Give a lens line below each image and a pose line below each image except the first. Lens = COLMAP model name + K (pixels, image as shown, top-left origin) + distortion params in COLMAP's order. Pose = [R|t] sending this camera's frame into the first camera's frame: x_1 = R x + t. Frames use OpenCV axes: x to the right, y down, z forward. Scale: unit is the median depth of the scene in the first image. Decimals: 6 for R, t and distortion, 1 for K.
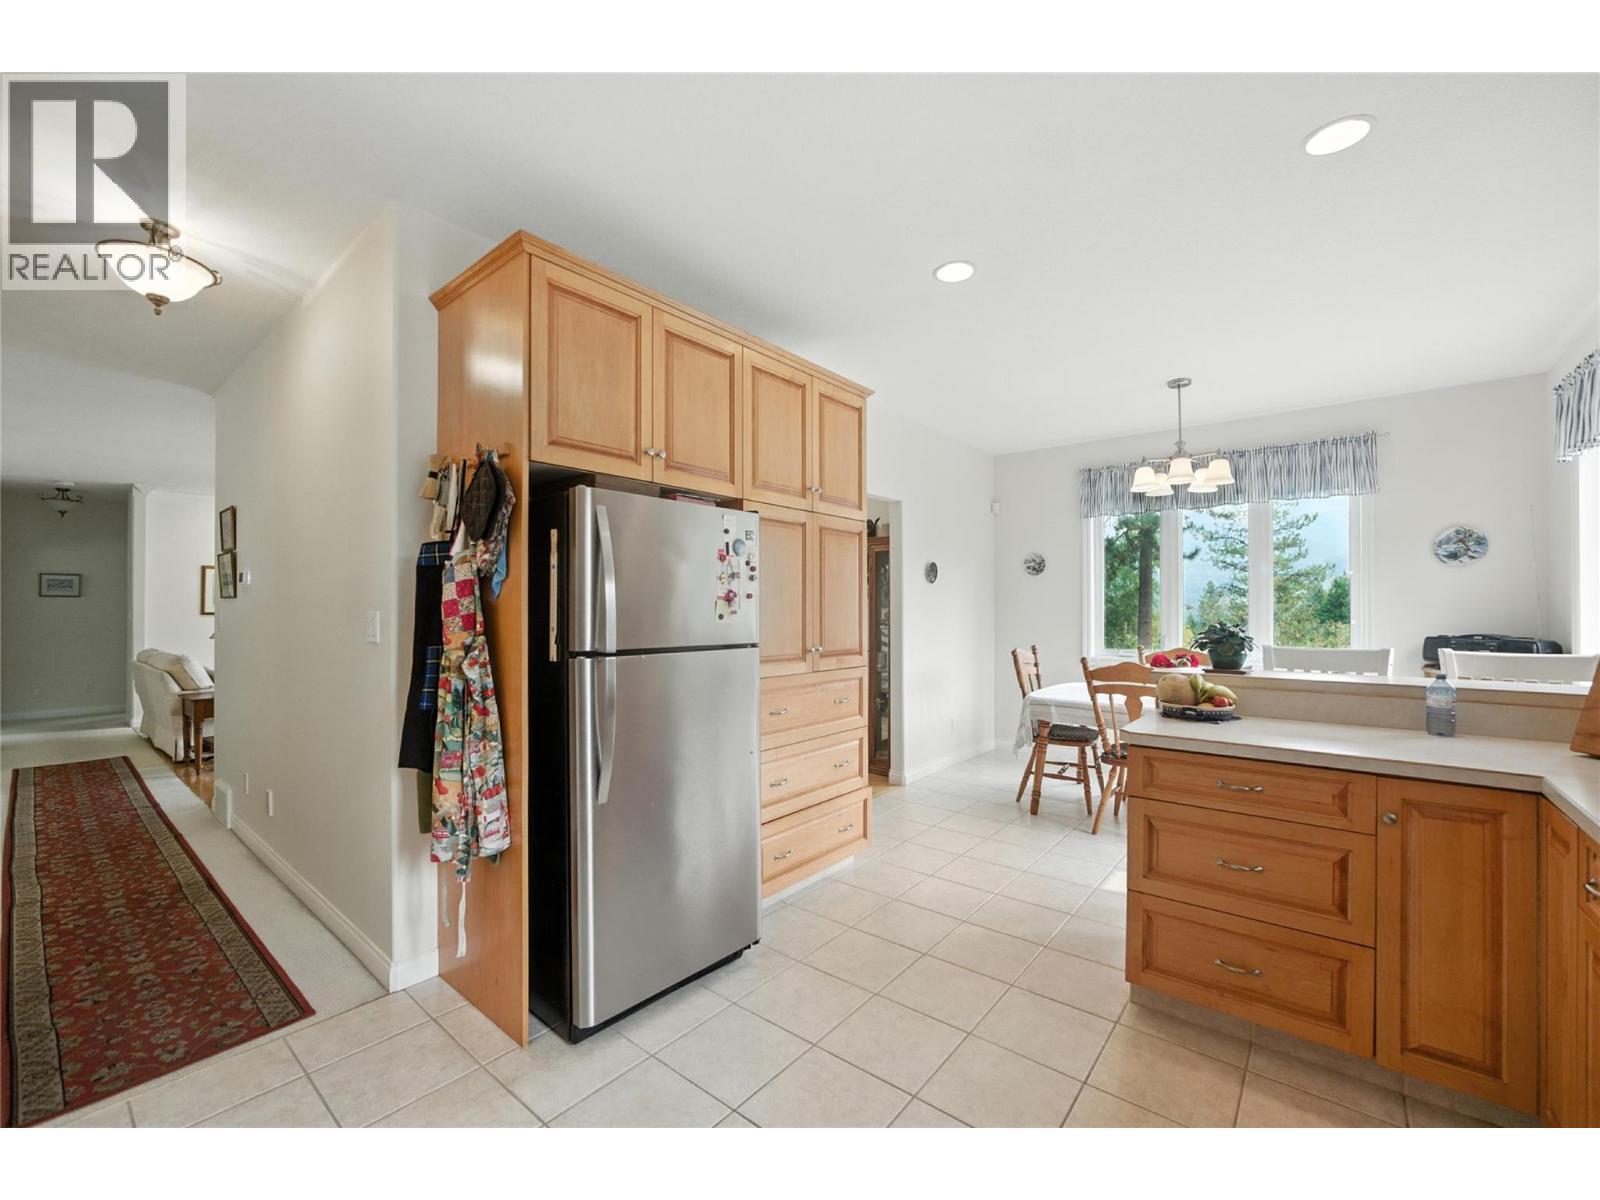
lens RADIAL K [[679.8, 0, 806.2], [0, 679.8, 605.6], [0, 0, 1]] dist [-0.015364, 0.003832]
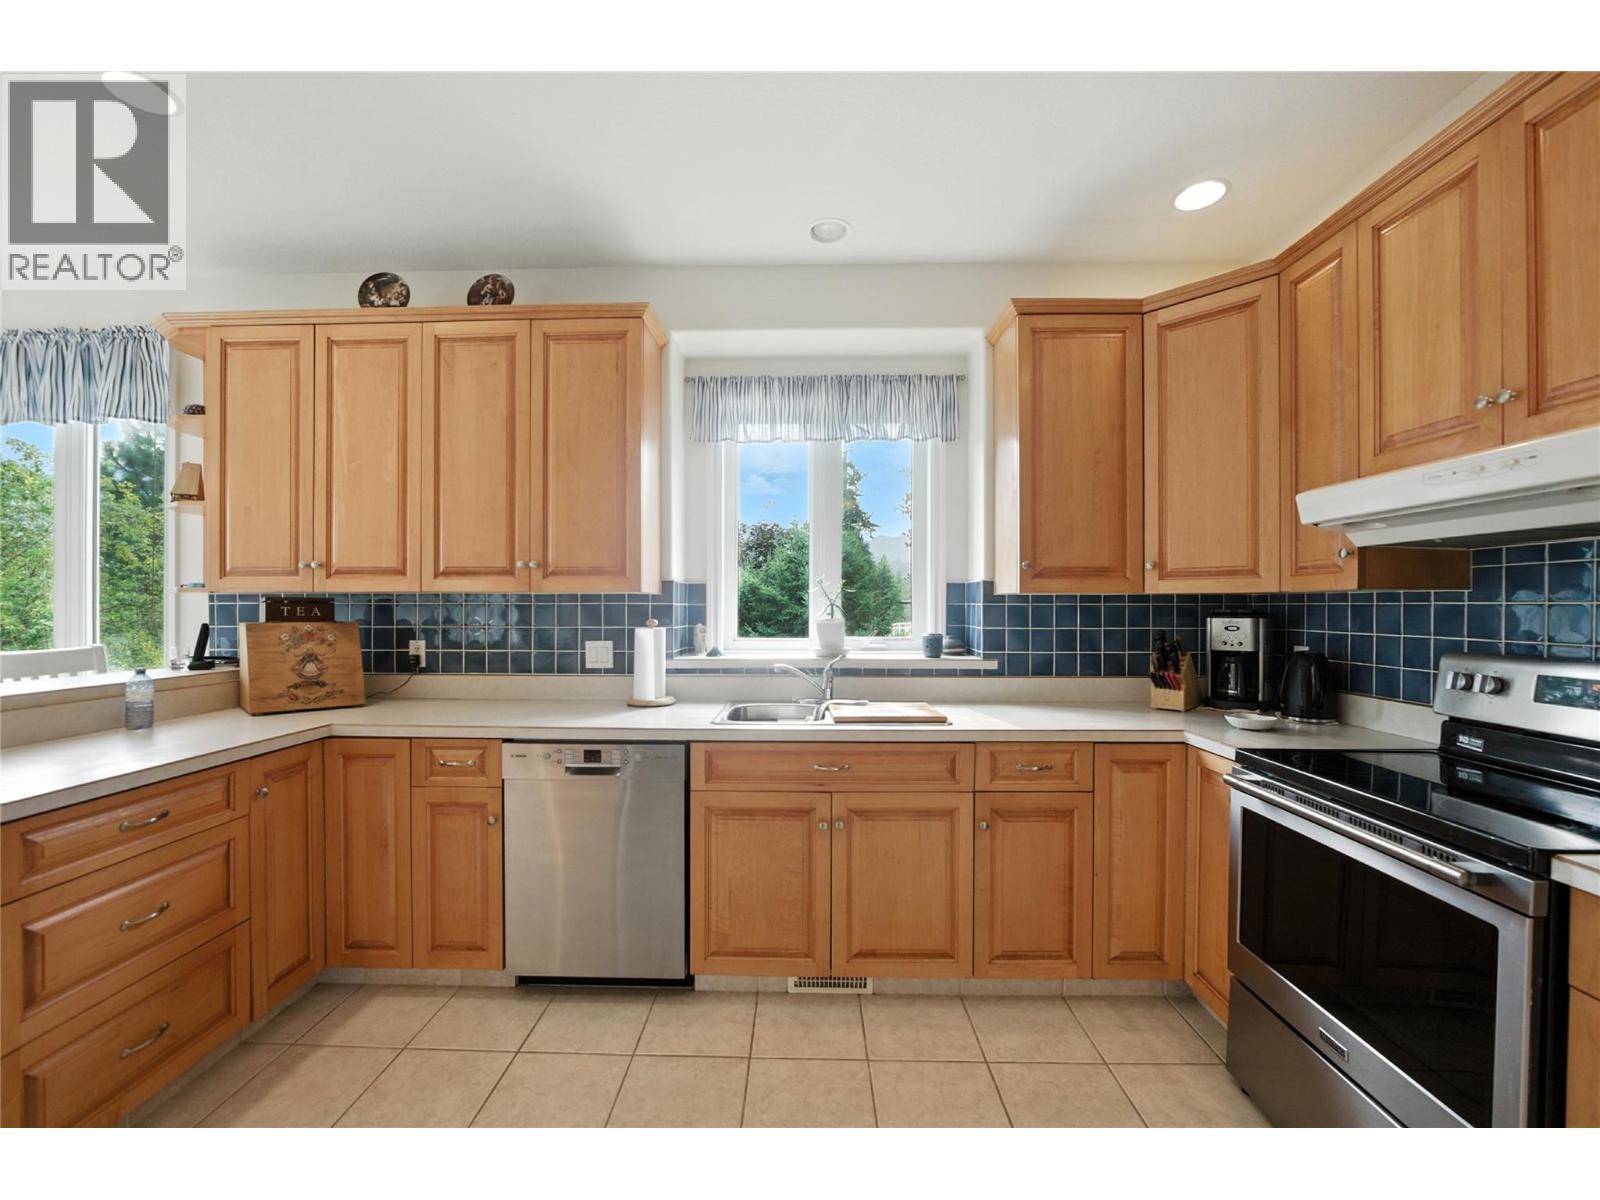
lens RADIAL K [[679.8, 0, 795.6], [0, 679.8, 605.0], [0, 0, 1]] dist [-0.015364, 0.003832]
pose [[-0.604366, 0.002884, 0.796702, -0.263066], [-0.002944, 0.999979, -0.005853, 0.004271], [-0.796701, -0.005883, -0.604345, 0.458928]]
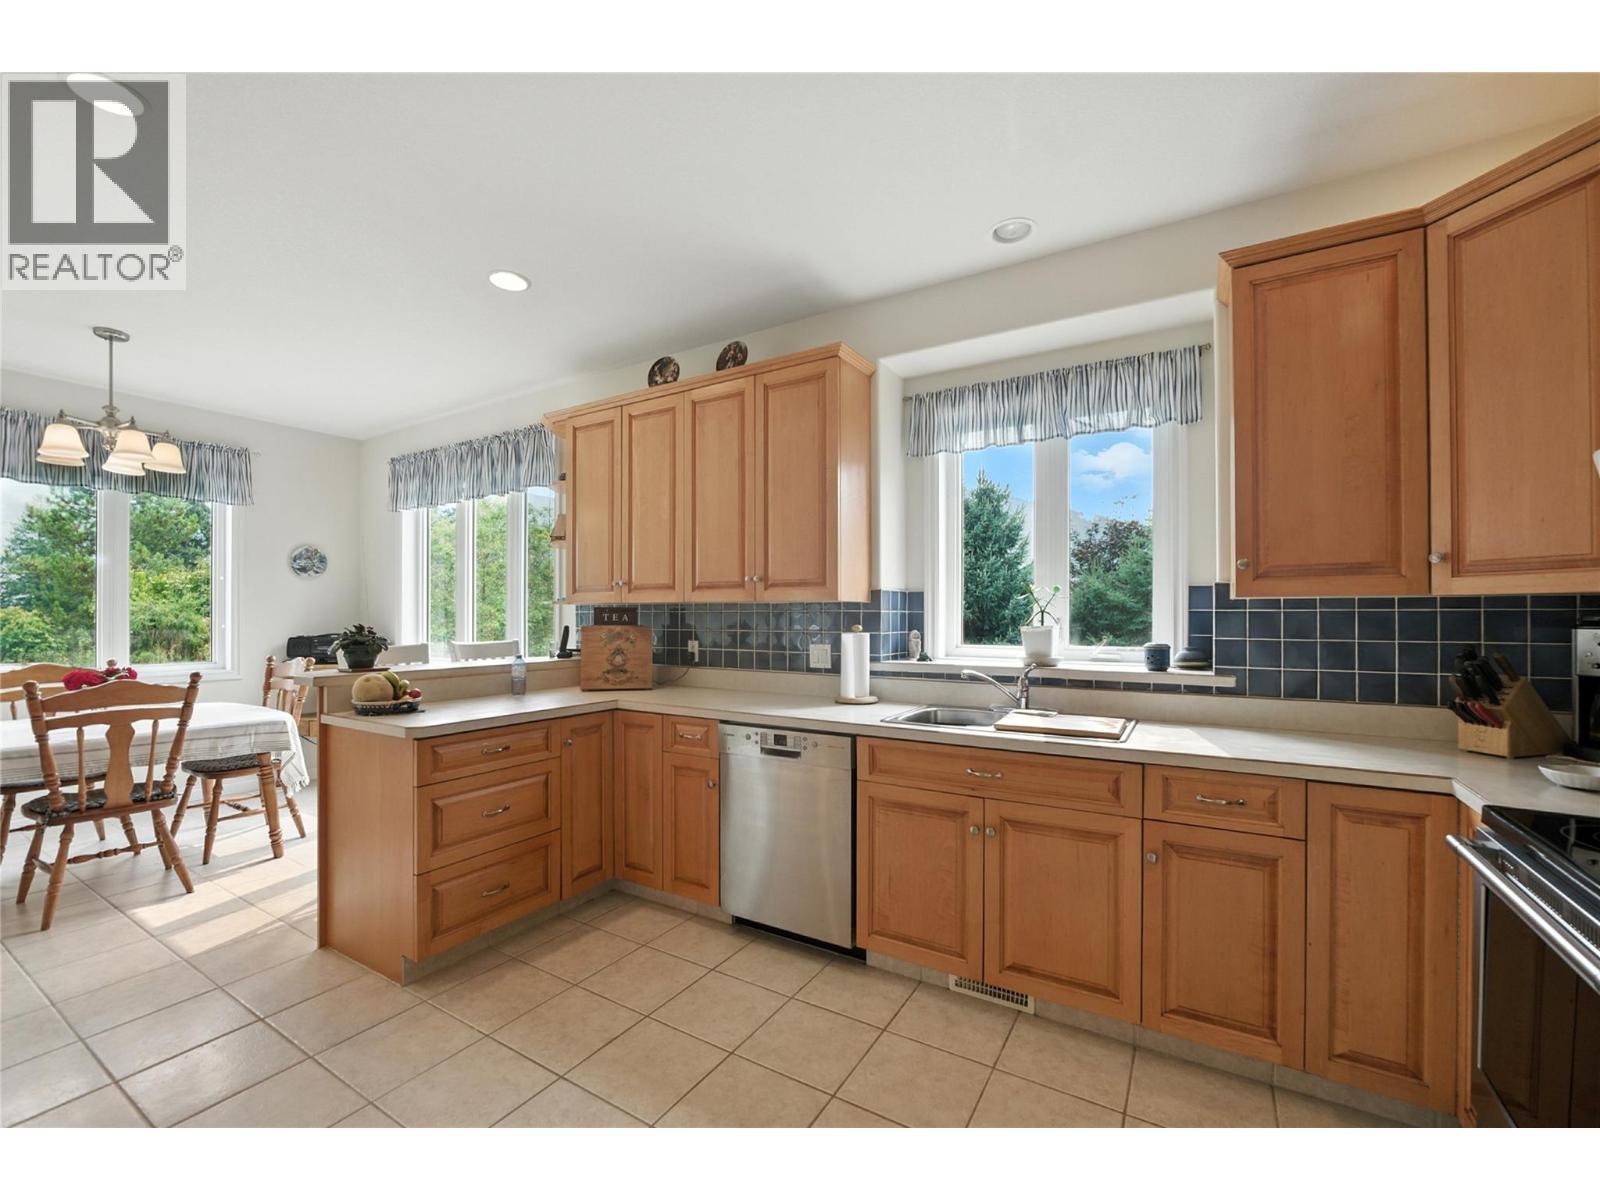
lens RADIAL K [[679.8, 0, 788.1], [0, 679.8, 611.5], [0, 0, 1]] dist [-0.015364, 0.003832]
pose [[-0.118165, 0.005230, 0.992980, -0.377942], [-0.004170, 0.999975, -0.005763, 0.004776], [-0.992985, -0.004822, -0.118140, 0.317583]]
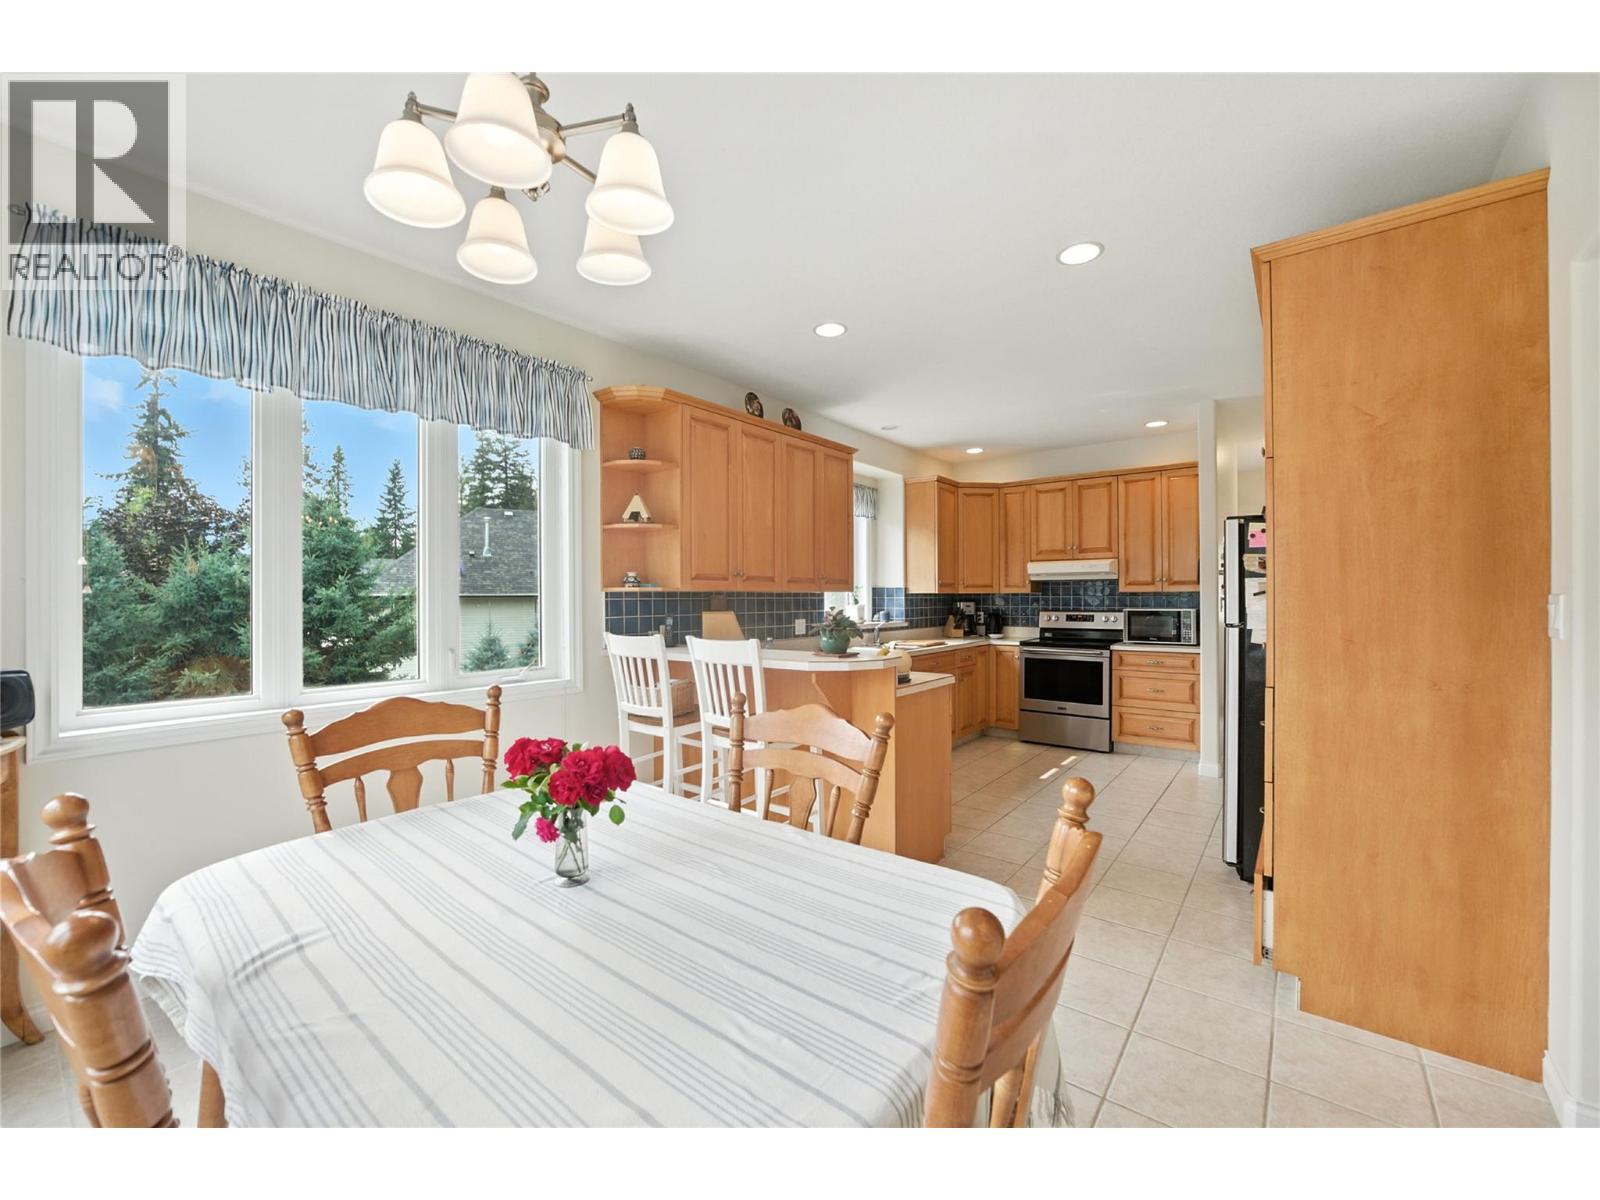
lens RADIAL K [[635.3, 0, 813.0], [0, 635.3, 596.9], [0, 0, 1]] dist [-0.002305, 0.000109]
pose [[-0.999737, 0.006534, -0.021988, 0.477250], [0.006643, 0.999966, -0.004891, 0.003042], [0.021955, -0.005036, -0.999746, 1.440675]]
